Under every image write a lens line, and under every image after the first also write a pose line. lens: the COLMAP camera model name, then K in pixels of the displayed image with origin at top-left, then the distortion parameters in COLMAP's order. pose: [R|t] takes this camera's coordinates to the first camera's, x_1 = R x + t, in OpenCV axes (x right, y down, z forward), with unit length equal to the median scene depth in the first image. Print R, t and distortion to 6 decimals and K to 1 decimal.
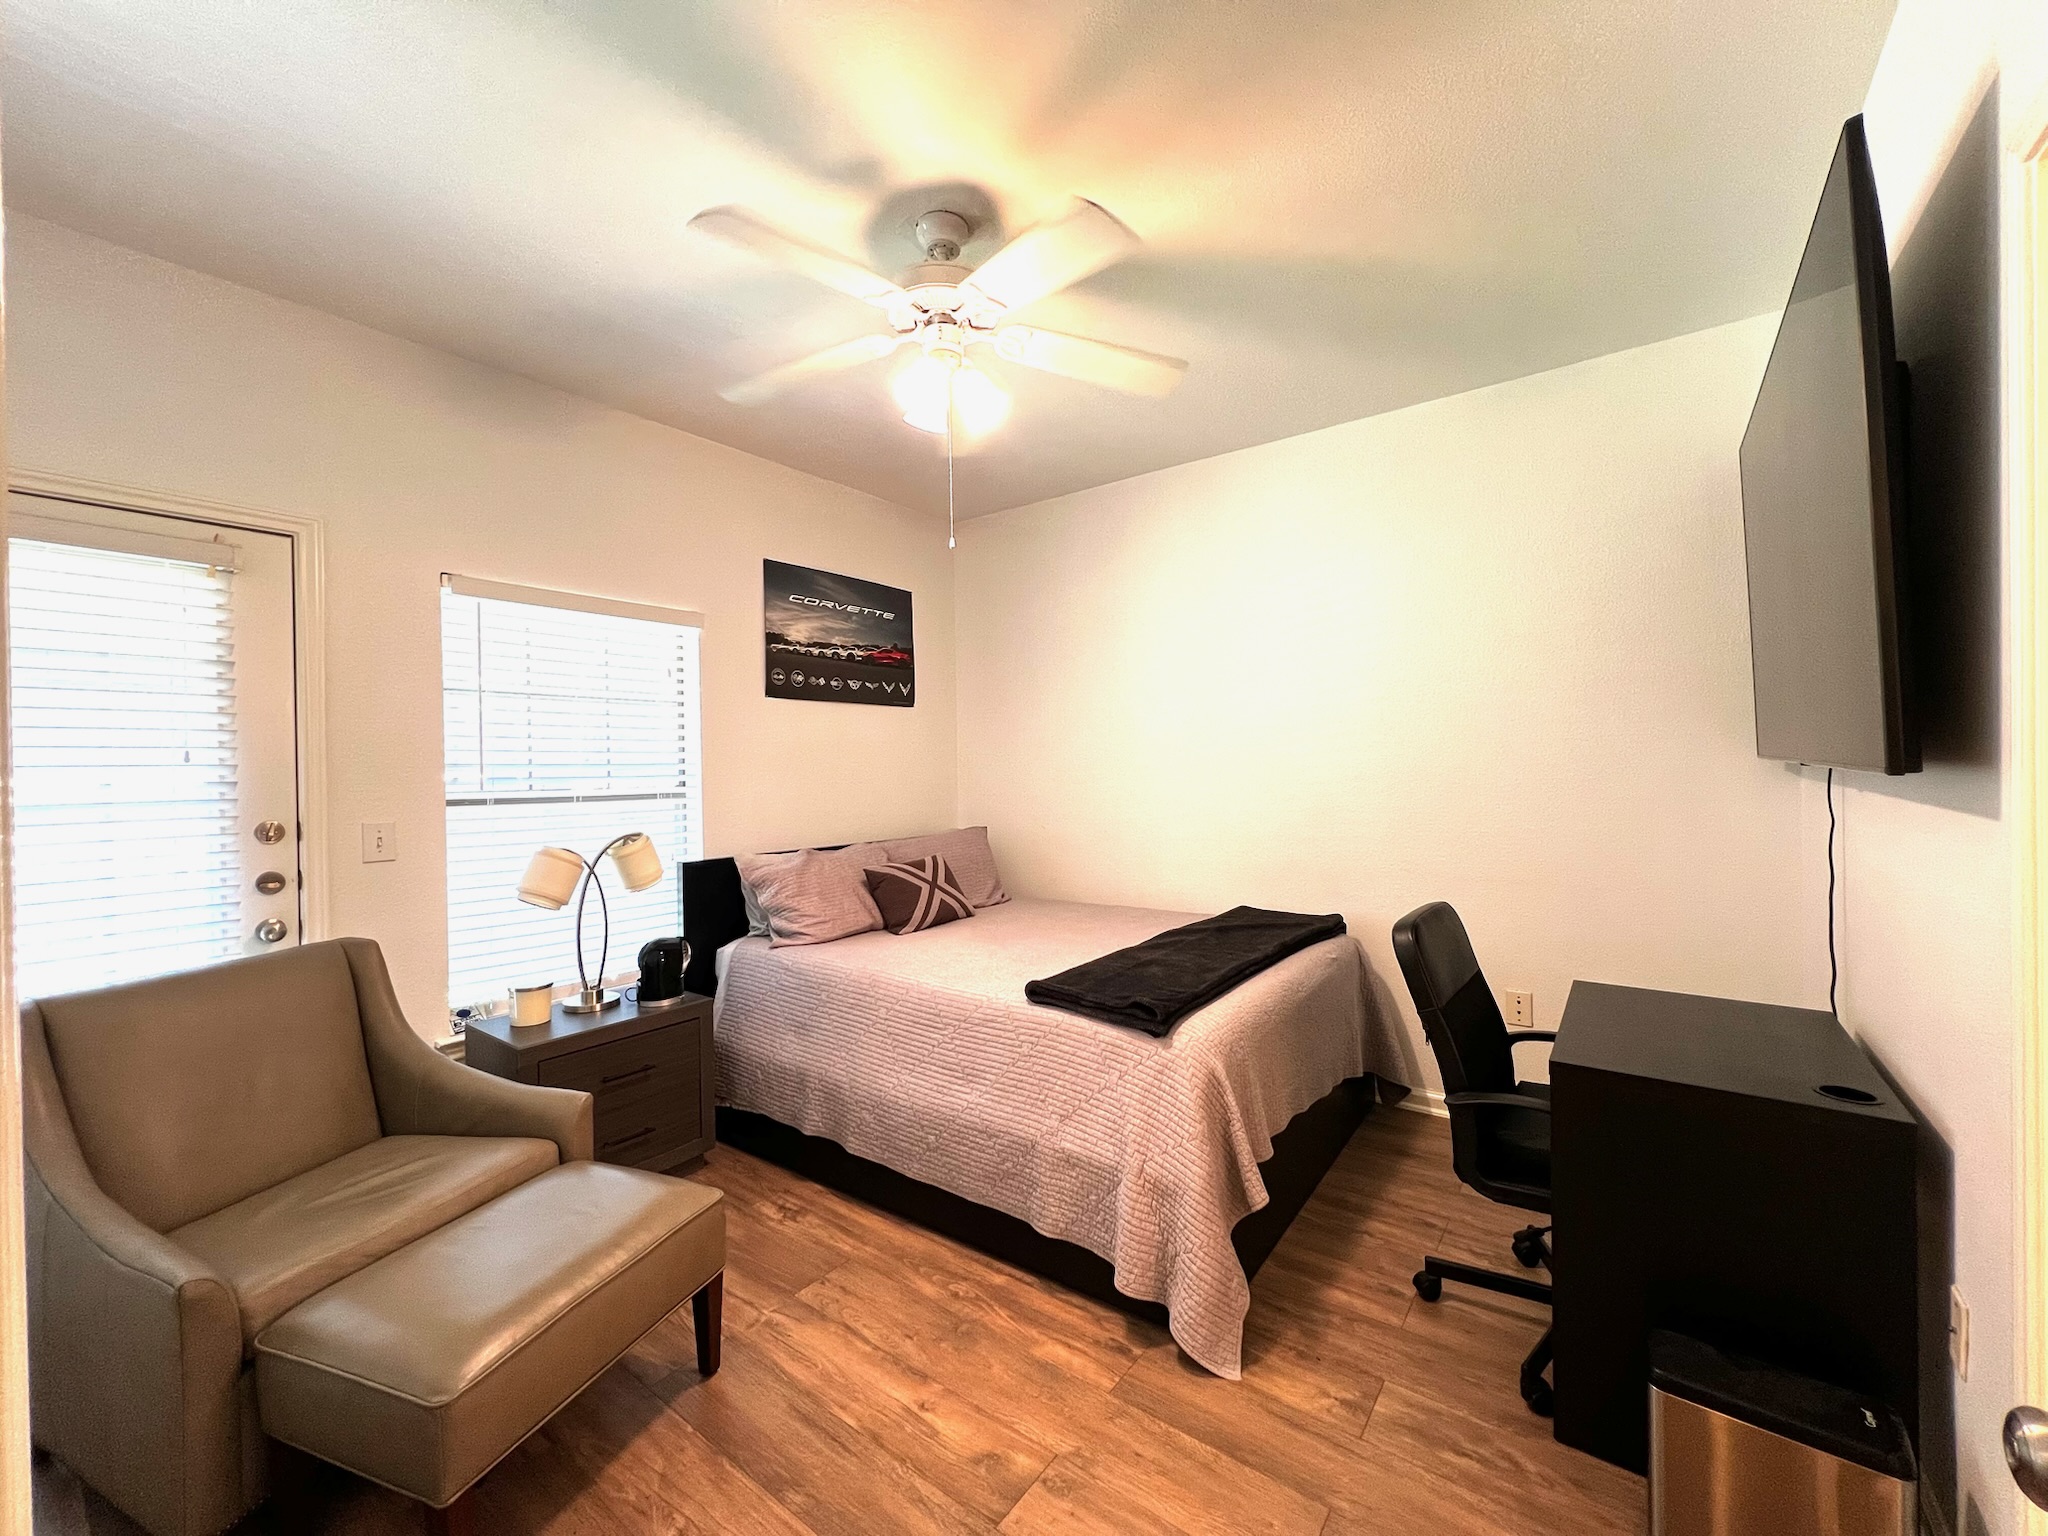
lens RADIAL K [[818.7, 0, 1017.6], [0, 818.7, 770.6], [0, 0, 1]] dist [0.000659, 0.000052]
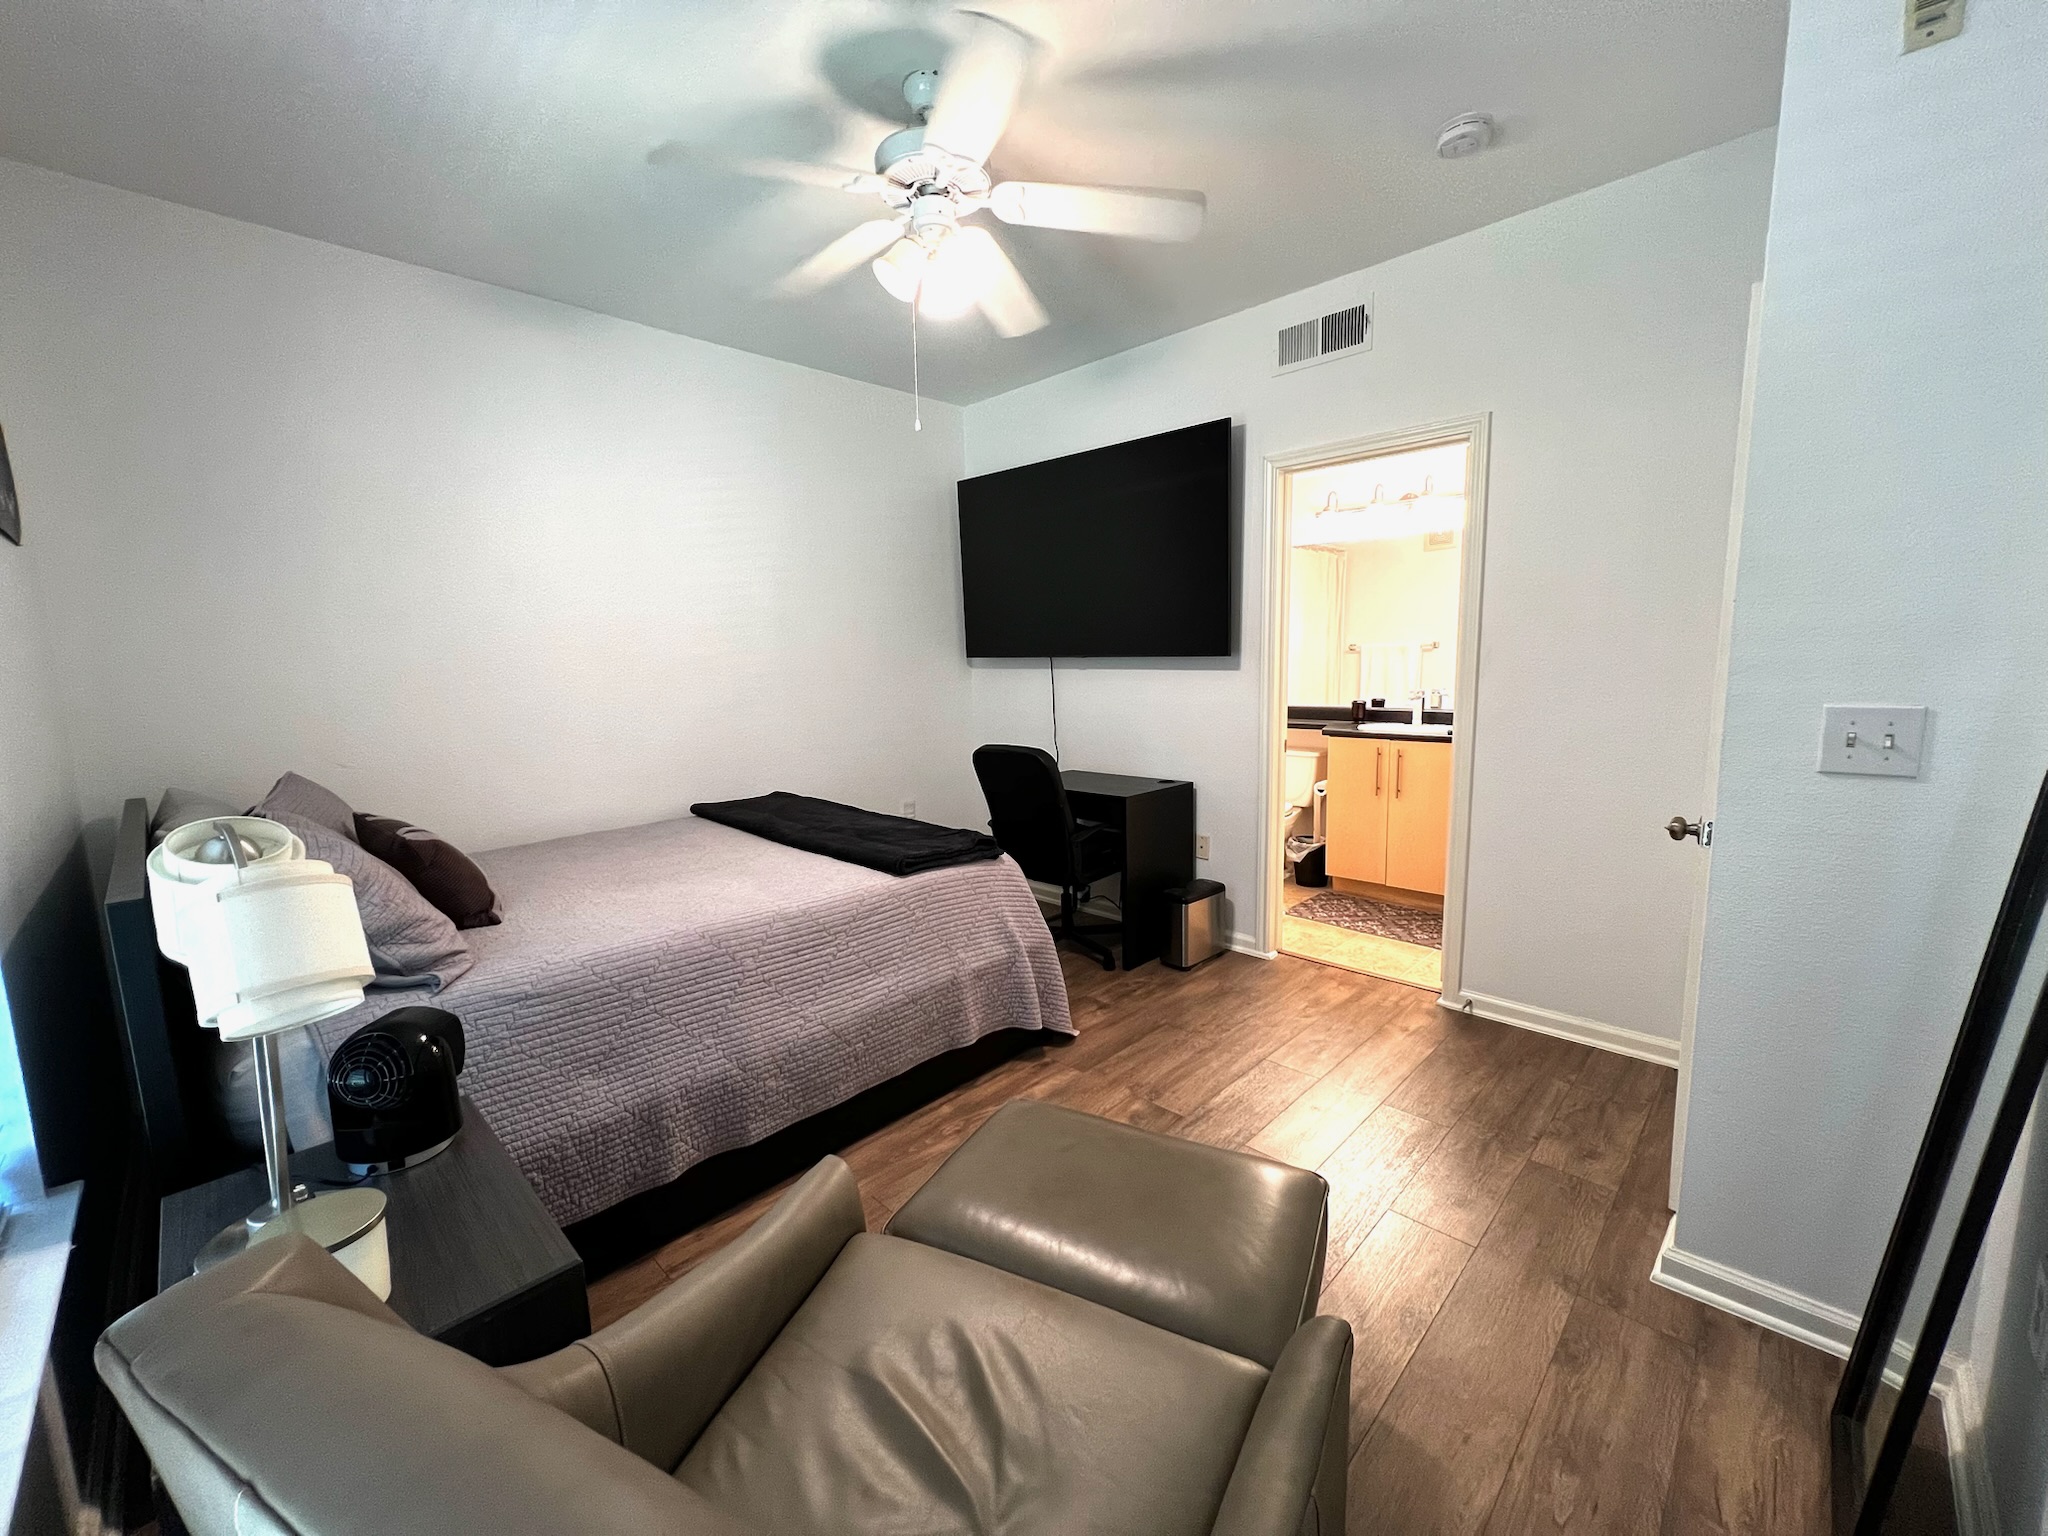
lens RADIAL K [[818.7, 0, 1014.6], [0, 818.7, 766.6], [0, 0, 1]] dist [0.000659, 0.000052]
pose [[0.133652, -0.119534, 0.983793, -1.035216], [0.028994, 0.992746, 0.116683, 0.018265], [-0.990604, 0.012930, 0.136148, 0.719173]]
